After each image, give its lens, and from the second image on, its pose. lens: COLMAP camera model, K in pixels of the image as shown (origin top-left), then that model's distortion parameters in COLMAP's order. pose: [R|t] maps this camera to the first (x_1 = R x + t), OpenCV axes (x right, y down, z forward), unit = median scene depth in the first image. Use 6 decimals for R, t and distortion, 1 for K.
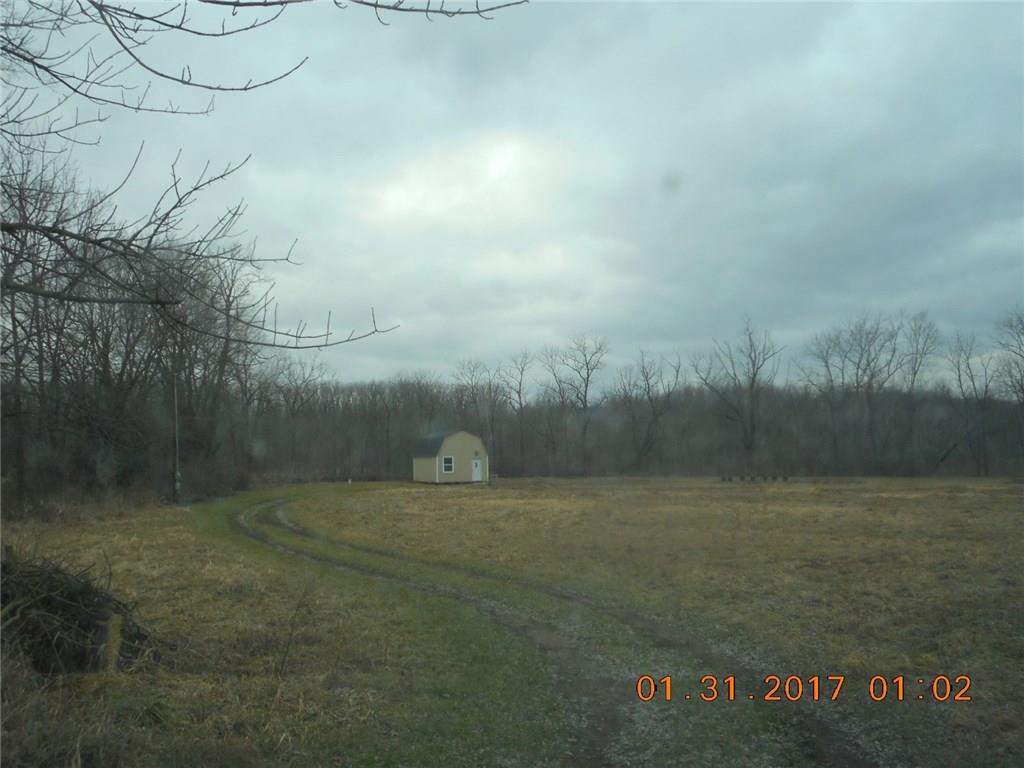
lens RADIAL K [[1011.9, 0, 511.9], [0, 1011.9, 383.9], [0, 0, 1]] dist [0.000450, 0.000000]
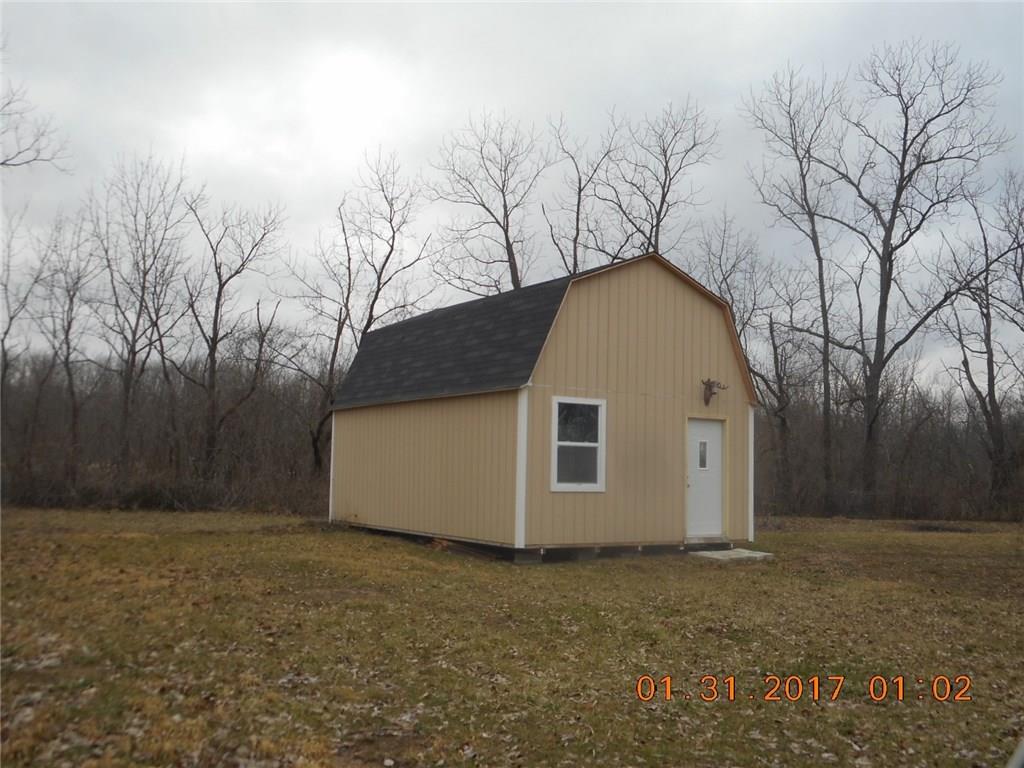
lens RADIAL K [[1011.9, 0, 512.3], [0, 1011.9, 383.8], [0, 0, 1]] dist [0.000450, 0.000000]
pose [[0.985580, 0.062695, 0.157166, -0.101246], [-0.060296, 0.997980, -0.019992, 0.073720], [-0.158102, 0.010227, 0.987370, 0.832929]]
